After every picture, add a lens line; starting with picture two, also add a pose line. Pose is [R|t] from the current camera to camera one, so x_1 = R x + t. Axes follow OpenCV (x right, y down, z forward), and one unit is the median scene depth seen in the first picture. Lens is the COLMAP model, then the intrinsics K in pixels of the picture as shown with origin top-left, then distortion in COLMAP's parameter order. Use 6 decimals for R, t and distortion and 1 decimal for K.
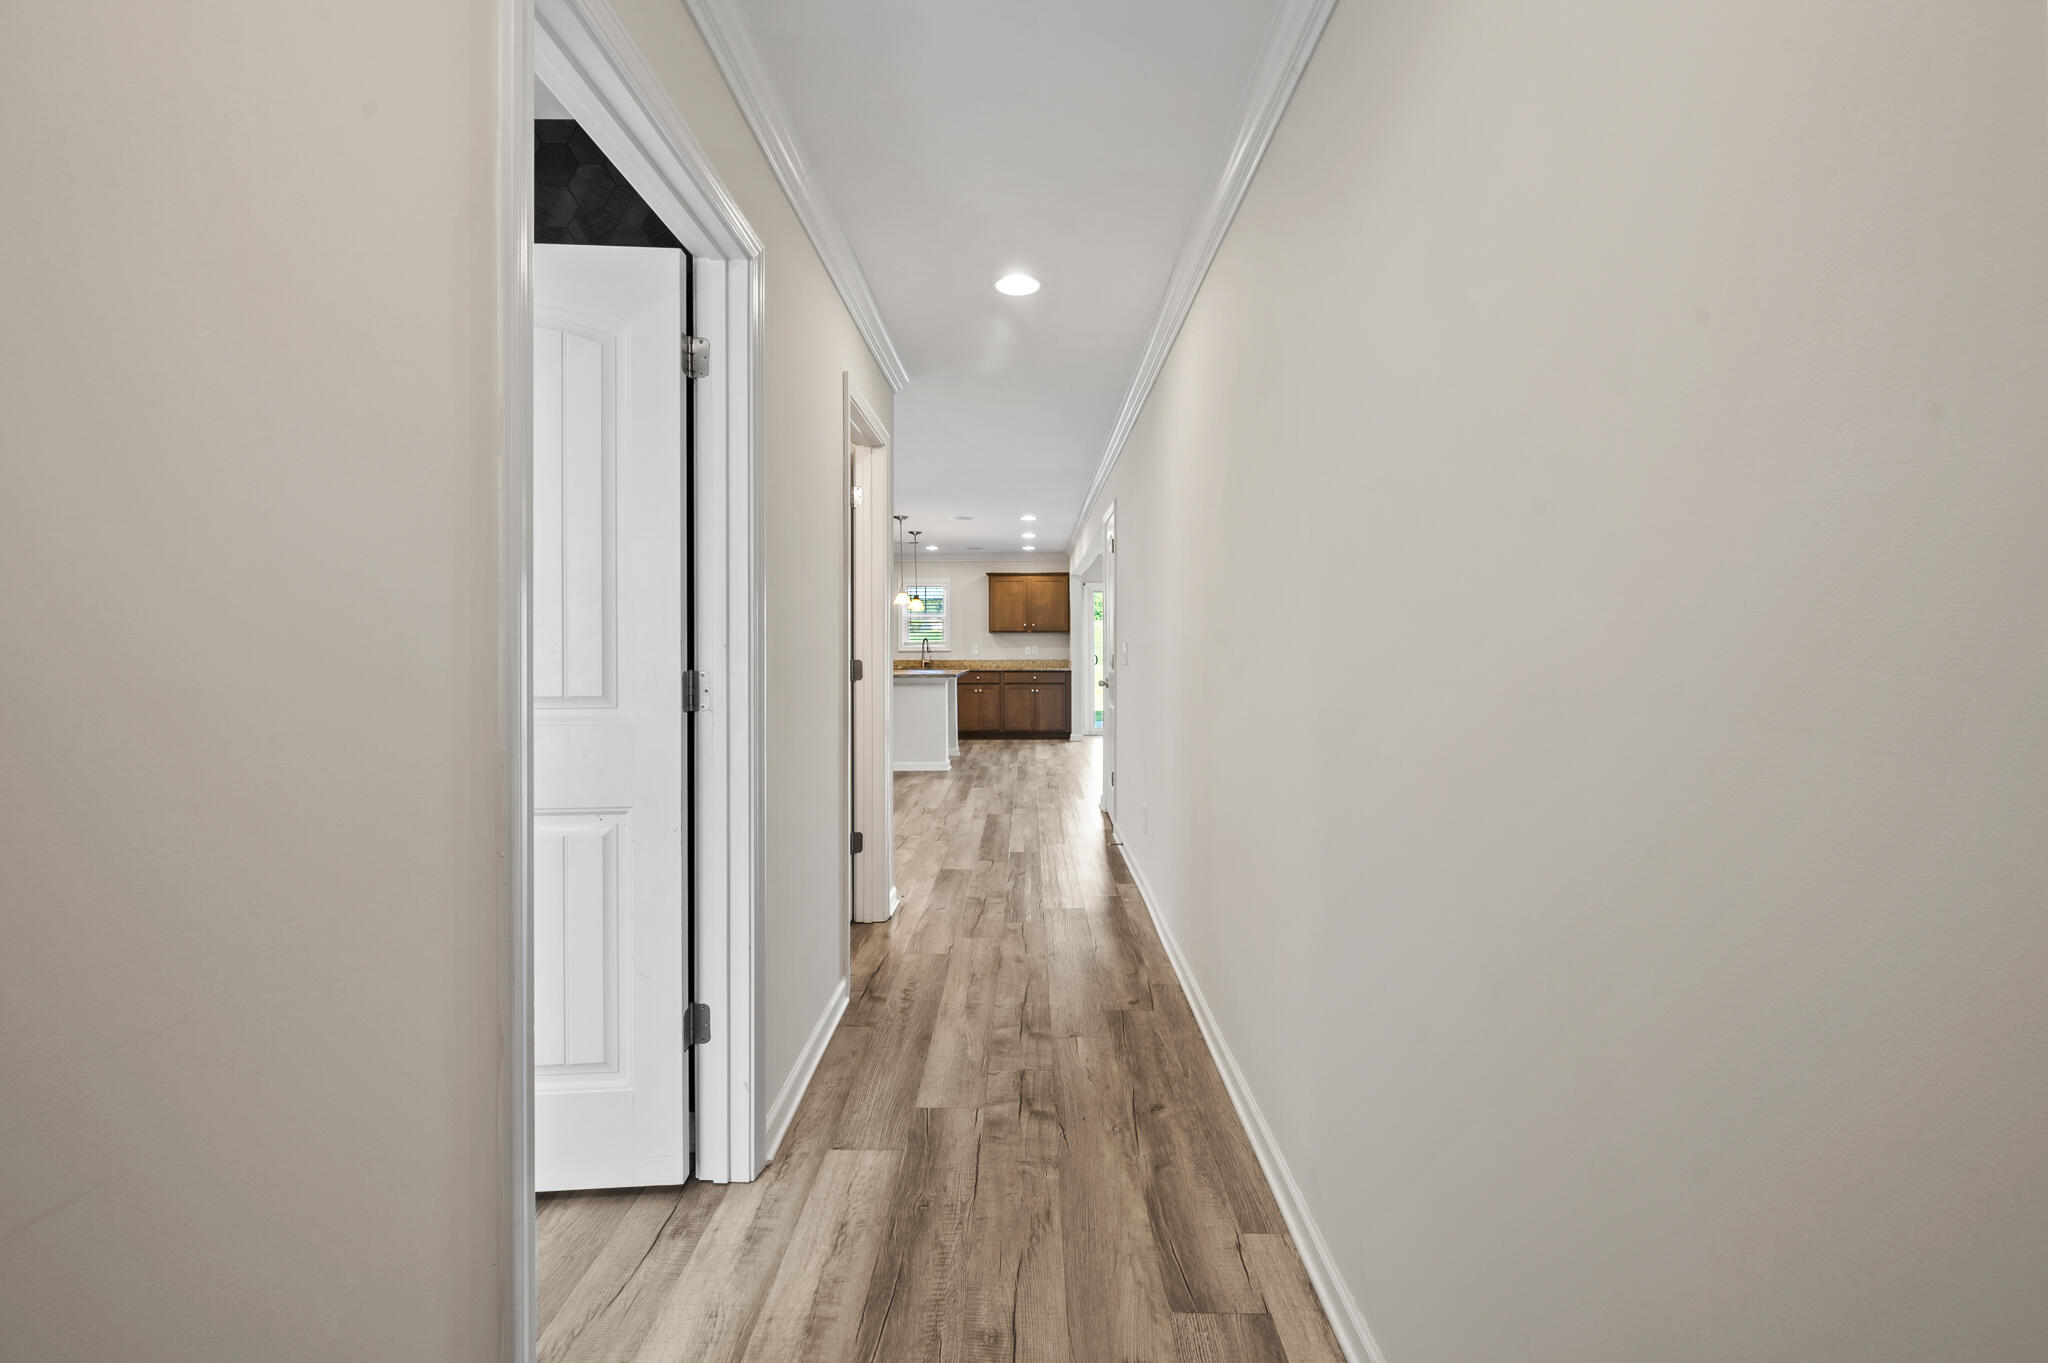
lens RADIAL K [[817.0, 0, 1039.1], [0, 817.0, 665.1], [0, 0, 1]] dist [-0.001108, 0.000322]
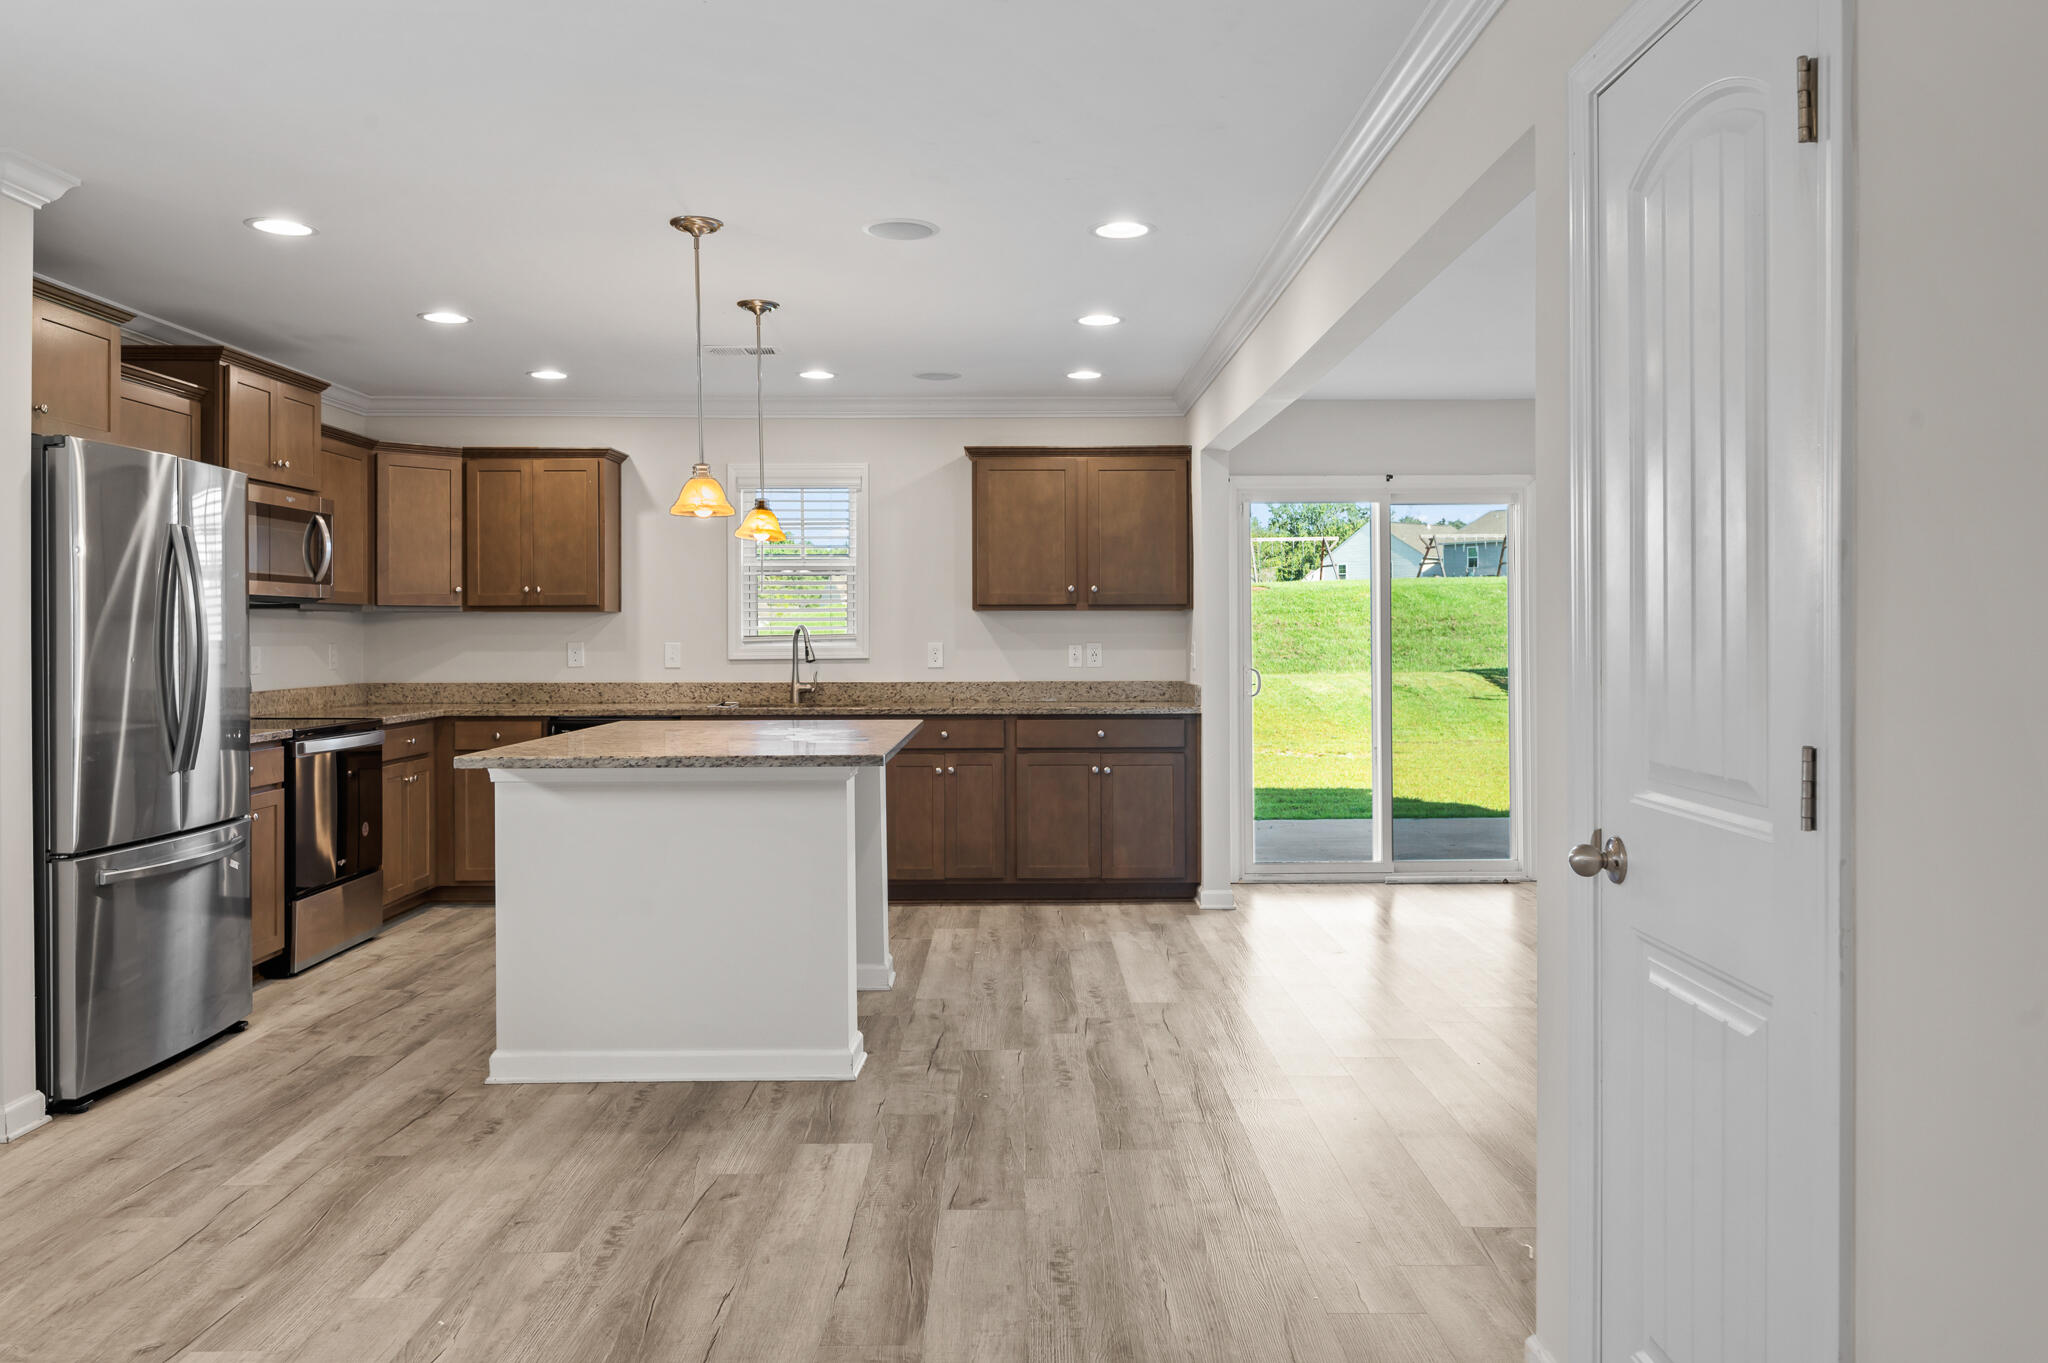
lens RADIAL K [[1490.8, 0, 1021.2], [0, 1490.8, 666.5], [0, 0, 1]] dist [0.000769, -0.003304]
pose [[0.999938, -0.001313, -0.011019, -0.033232], [0.001327, 0.999998, 0.001319, -0.015089], [0.011017, -0.001334, 0.999938, 0.337887]]
